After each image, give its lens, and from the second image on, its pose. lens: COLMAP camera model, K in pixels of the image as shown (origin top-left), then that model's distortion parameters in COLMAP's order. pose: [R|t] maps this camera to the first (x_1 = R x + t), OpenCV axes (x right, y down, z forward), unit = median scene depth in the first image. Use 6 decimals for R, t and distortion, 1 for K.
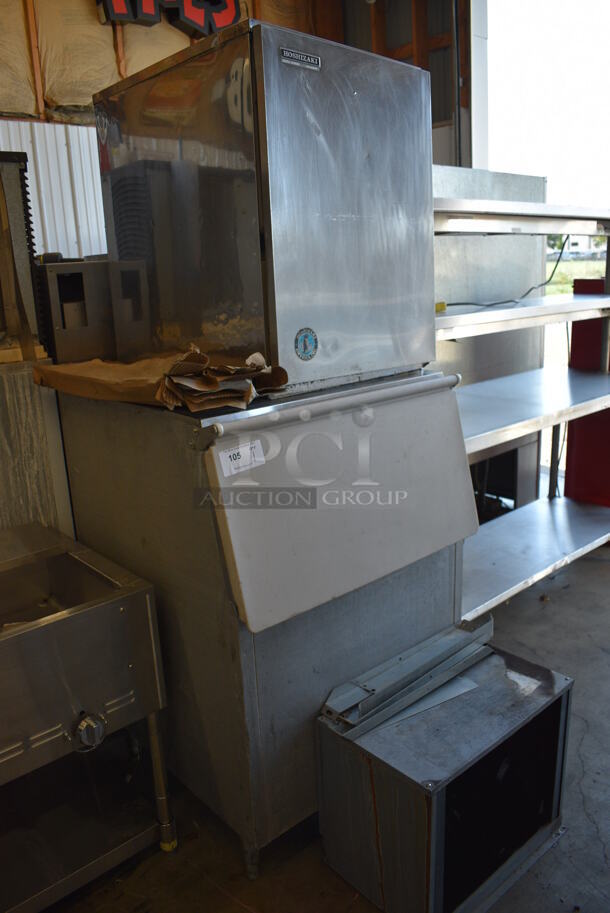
lens RADIAL K [[706.7, 0, 305.0], [0, 706.7, 456.5], [0, 0, 1]] dist [-0.093547, 0.004218]
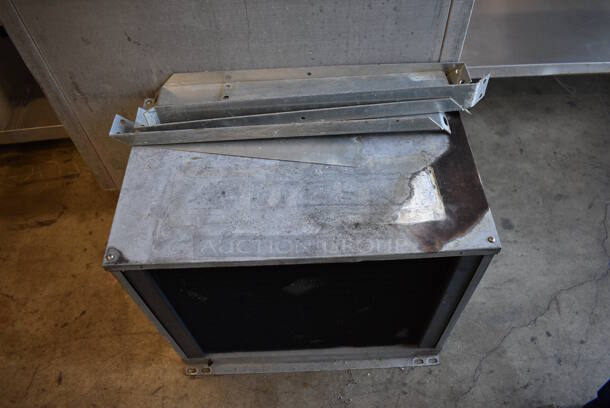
lens RADIAL K [[472.2, 0, 305.0], [0, 472.2, 204.0], [0, 0, 1]] dist [-0.093547, 0.004218]
pose [[0.775711, 0.519788, -0.357899, 0.383735], [-0.151438, 0.703859, 0.694009, 0.066998], [0.612649, -0.484151, 0.624707, 0.692743]]
